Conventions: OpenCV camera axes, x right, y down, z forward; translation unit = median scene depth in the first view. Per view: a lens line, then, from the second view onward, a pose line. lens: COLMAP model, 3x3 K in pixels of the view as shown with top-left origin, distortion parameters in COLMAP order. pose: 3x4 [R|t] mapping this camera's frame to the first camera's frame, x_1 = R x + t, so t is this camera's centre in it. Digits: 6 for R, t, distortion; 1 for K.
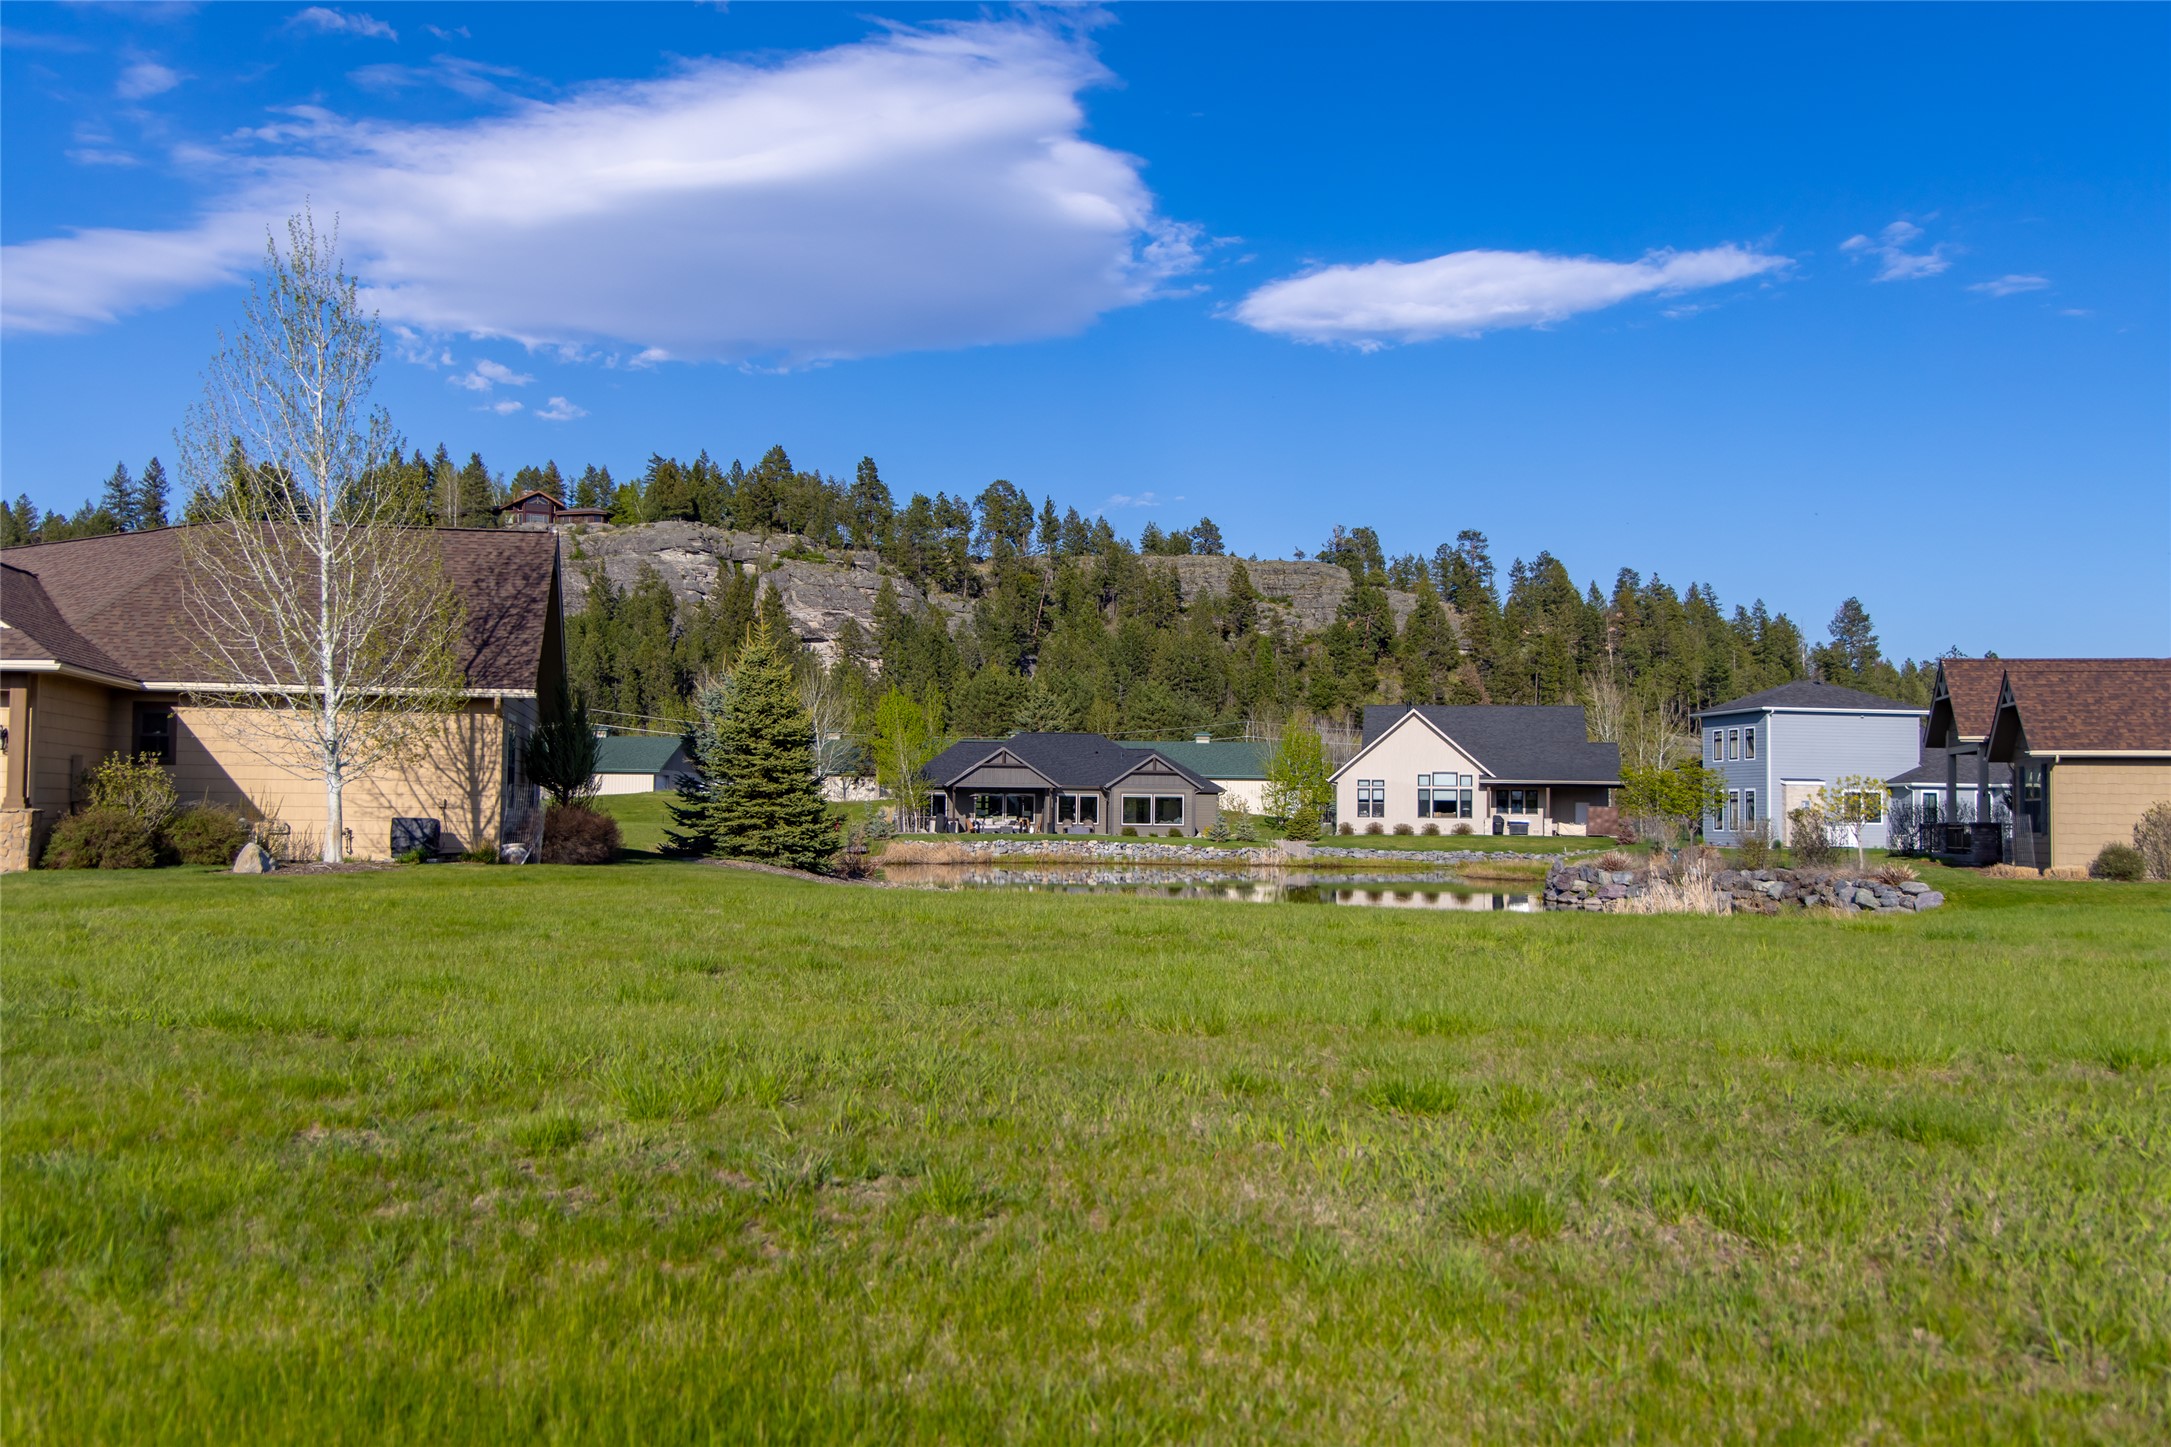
lens RADIAL K [[2008.7, 0, 1085.5], [0, 2008.7, 723.5], [0, 0, 1]] dist [0.004640, 0.006193]
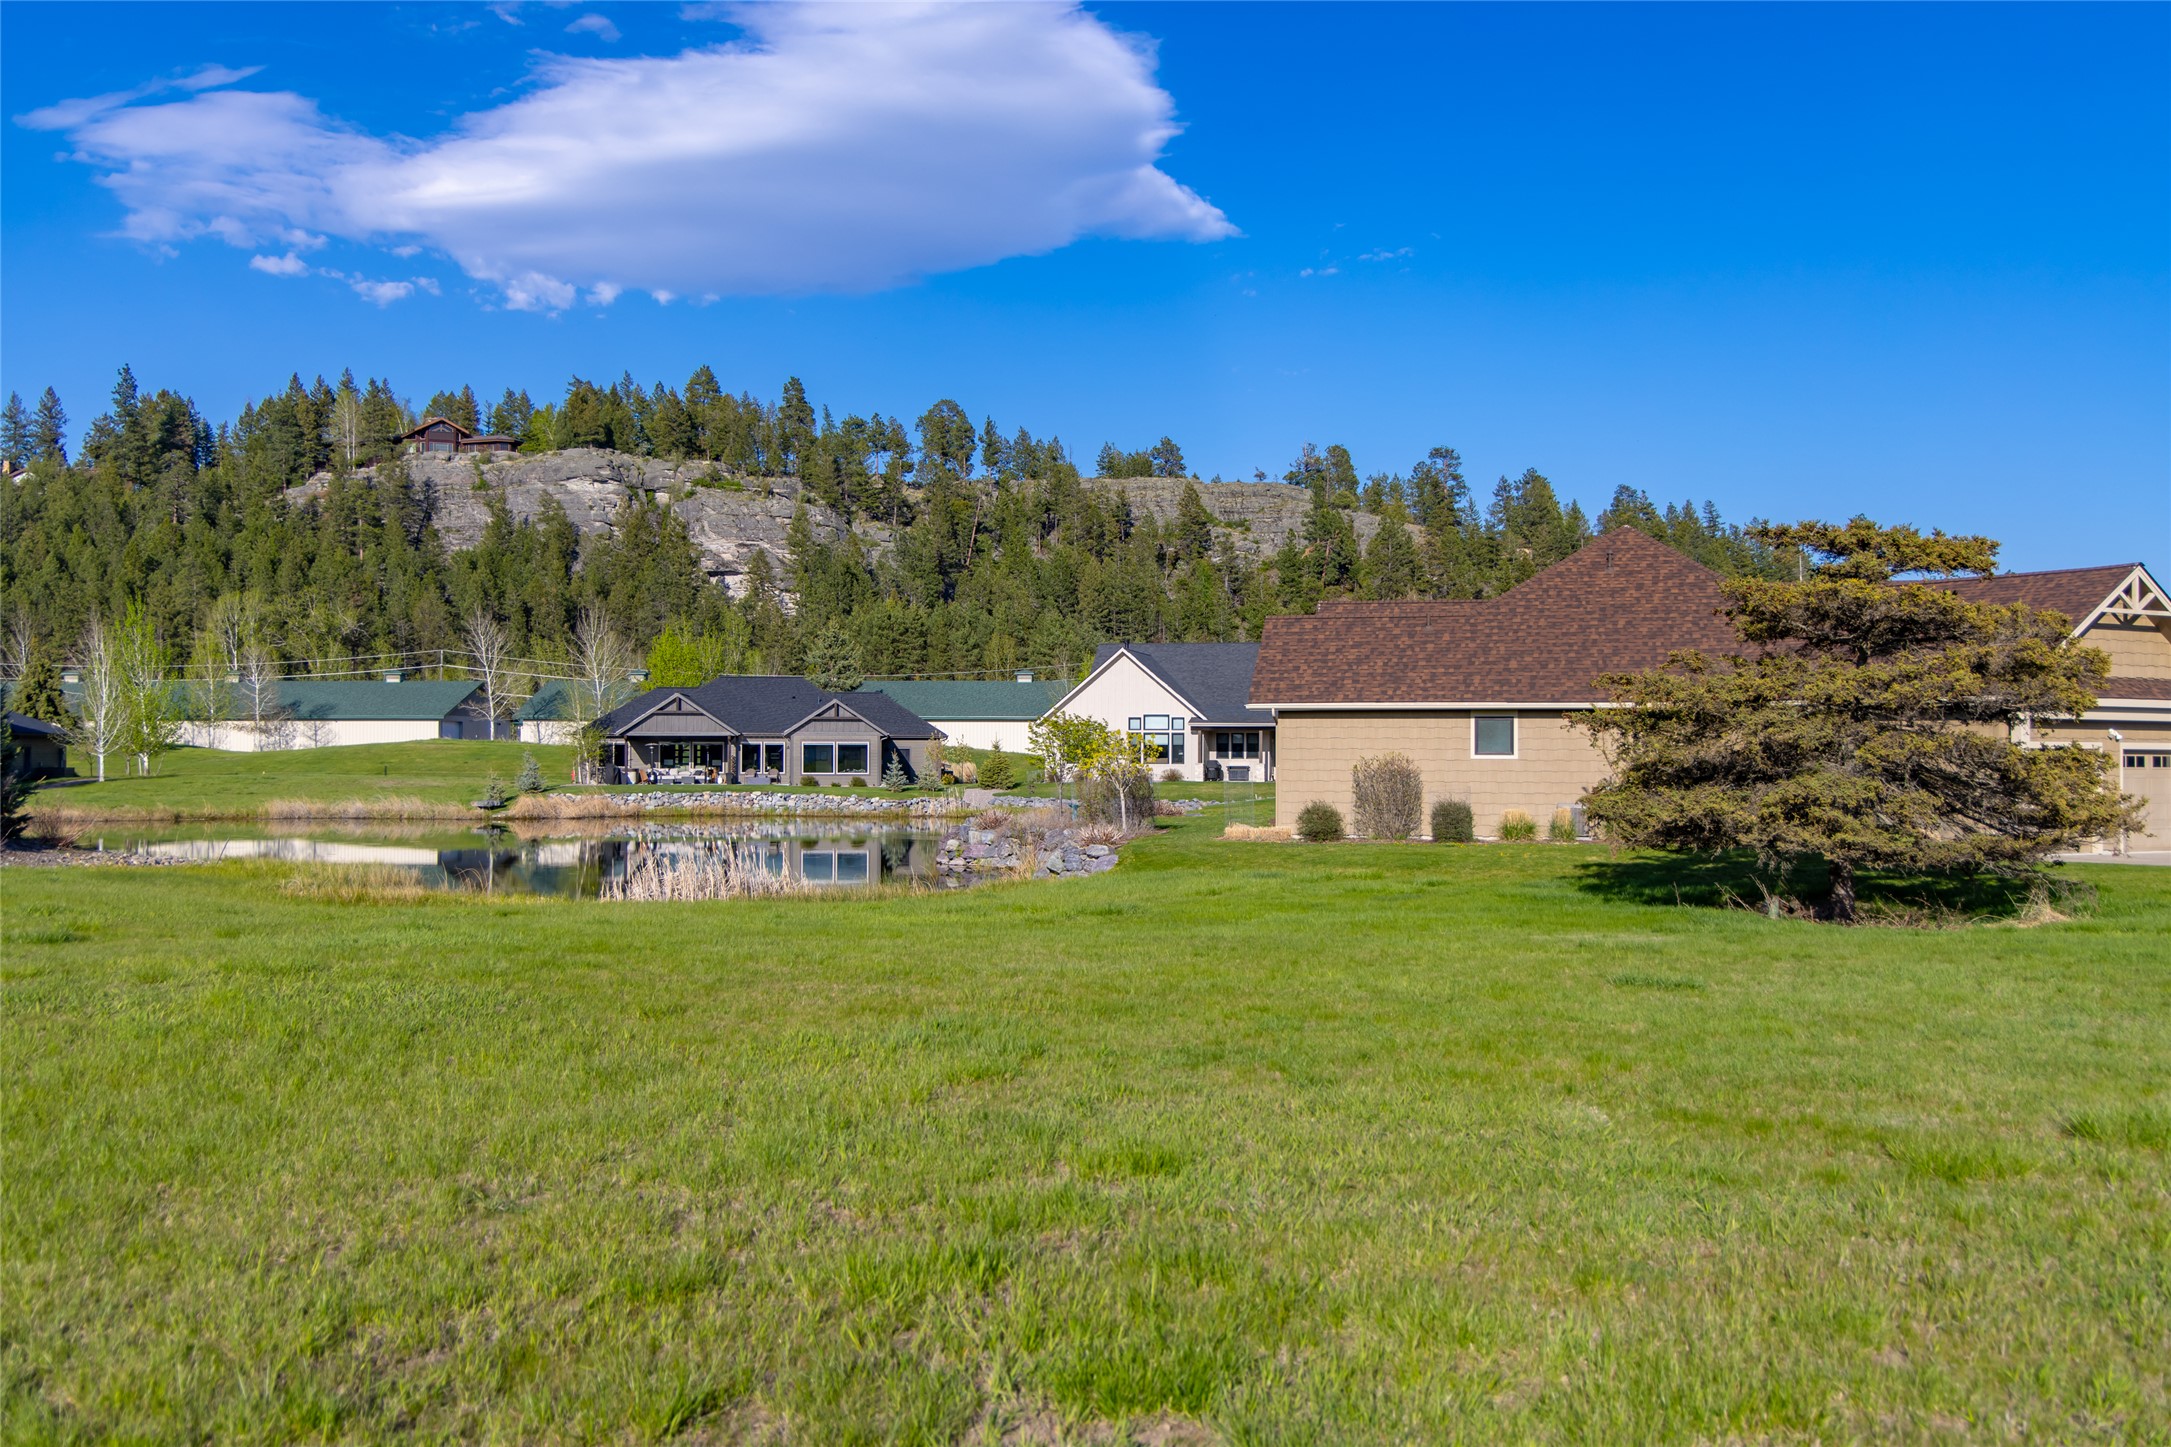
lens RADIAL K [[2130.8, 0, 1085.5], [0, 2130.8, 723.5], [0, 0, 1]] dist [0.005151, 0.001132]
pose [[0.999672, -0.009138, -0.023921, 0.053318], [0.009904, 0.999435, 0.032119, -0.001301], [0.023614, -0.032346, 0.999198, 0.000674]]
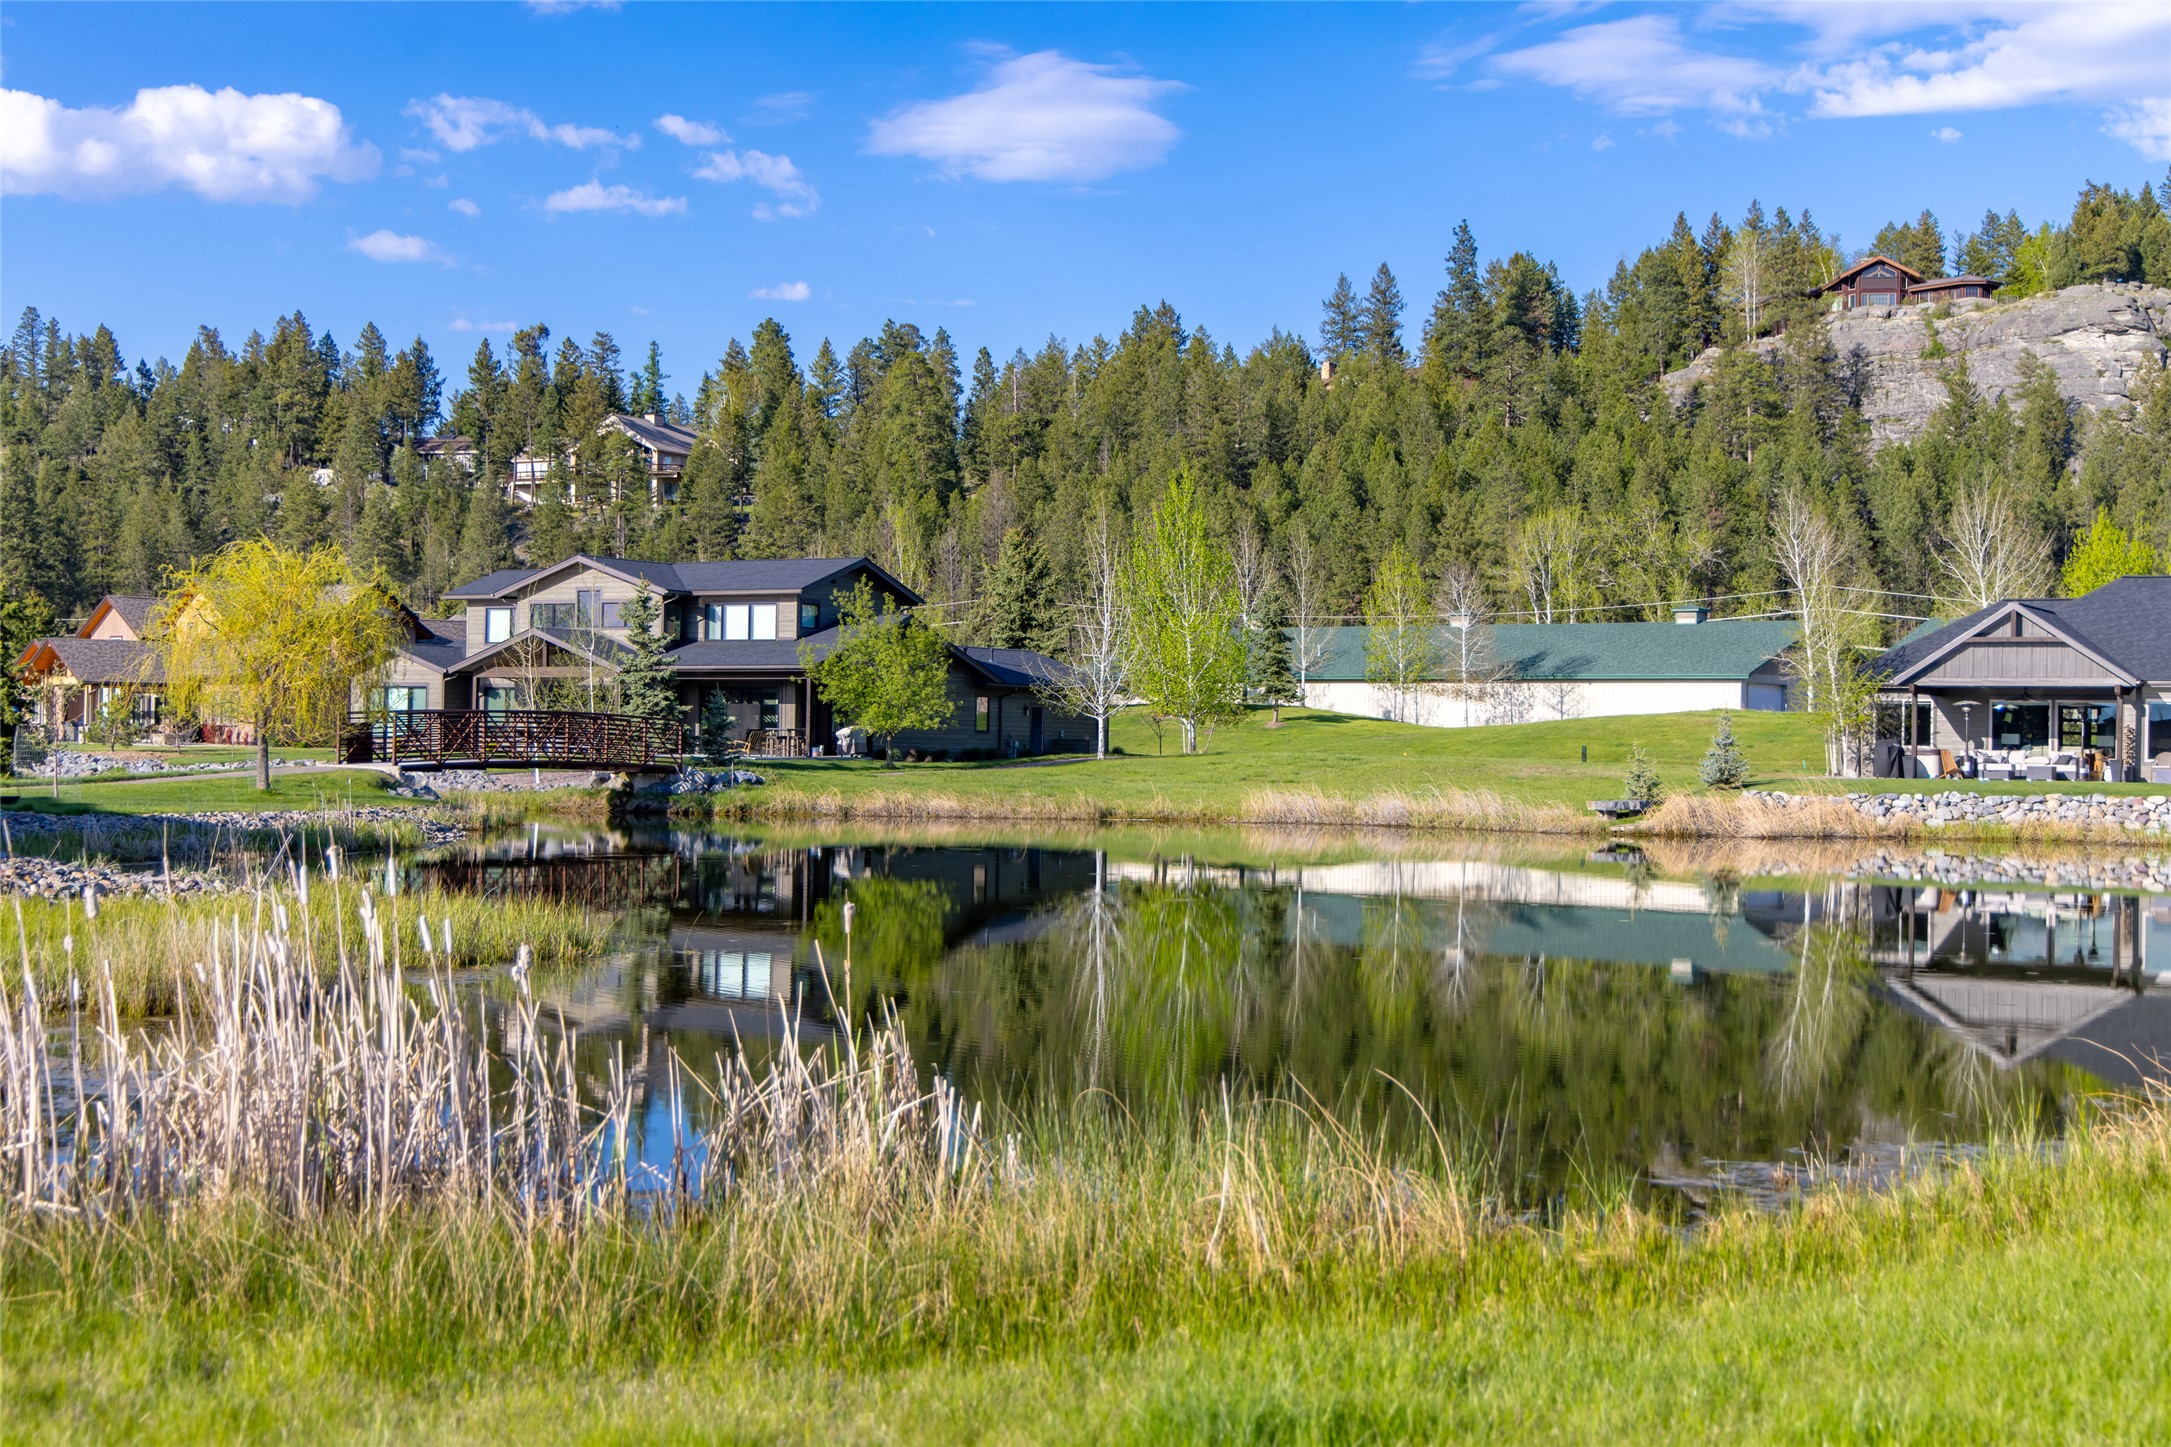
lens RADIAL K [[2897.4, 0, 1085.5], [0, 2897.4, 723.5], [0, 0, 1]] dist [0.012805, 0.010227]
pose [[0.817552, -0.001209, -0.575853, 0.054852], [0.018985, 0.999511, 0.024855, 0.005838], [0.575542, -0.031253, 0.817175, 0.089901]]
